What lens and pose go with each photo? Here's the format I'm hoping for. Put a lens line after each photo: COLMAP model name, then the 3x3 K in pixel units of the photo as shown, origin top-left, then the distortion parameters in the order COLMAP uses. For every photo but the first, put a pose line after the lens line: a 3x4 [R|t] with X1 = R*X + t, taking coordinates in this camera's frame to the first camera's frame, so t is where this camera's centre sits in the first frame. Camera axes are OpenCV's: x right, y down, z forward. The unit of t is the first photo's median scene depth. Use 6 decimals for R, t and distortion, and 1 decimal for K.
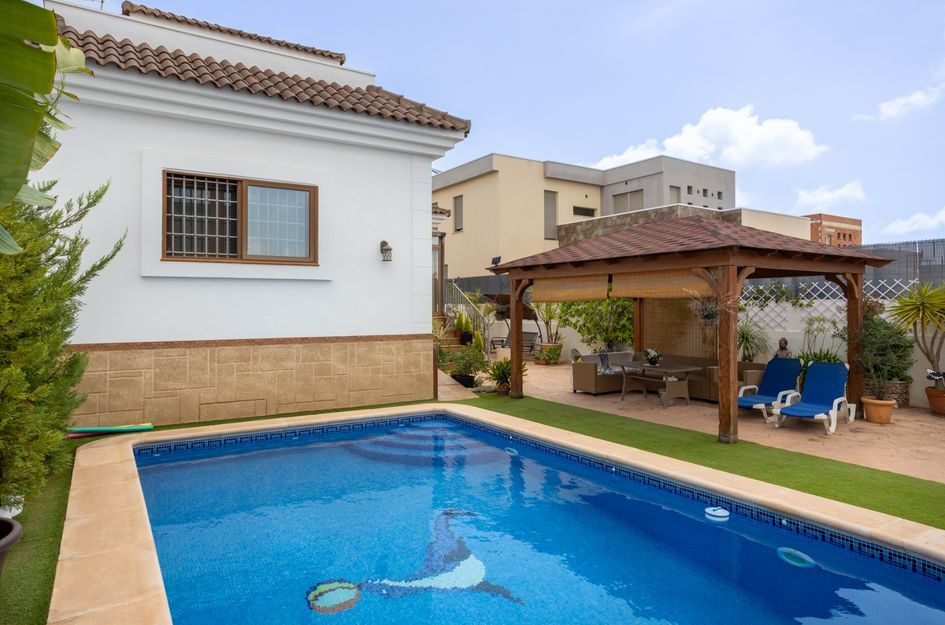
lens RADIAL K [[586.6, 0, 484.1], [0, 586.6, 310.0], [0, 0, 1]] dist [-0.014398, 0.000123]
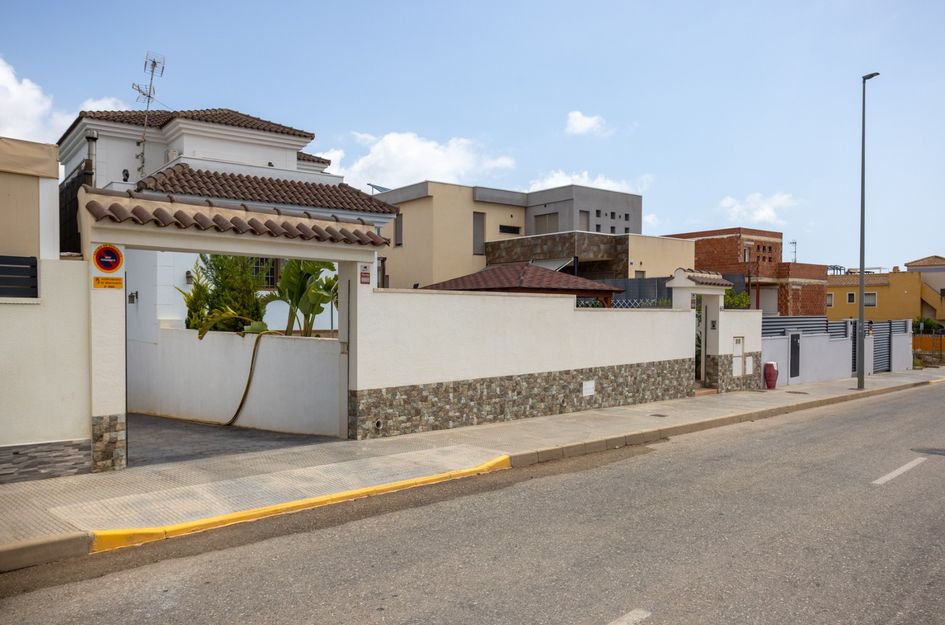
lens RADIAL K [[711.0, 0, 472.5], [0, 711.0, 312.5], [0, 0, 1]] dist [-0.003561, 0.000188]
pose [[0.998630, 0.006267, 0.051943, 0.029456], [-0.006012, 0.999969, -0.005064, 0.000013], [-0.051973, 0.004745, 0.998637, -0.389963]]
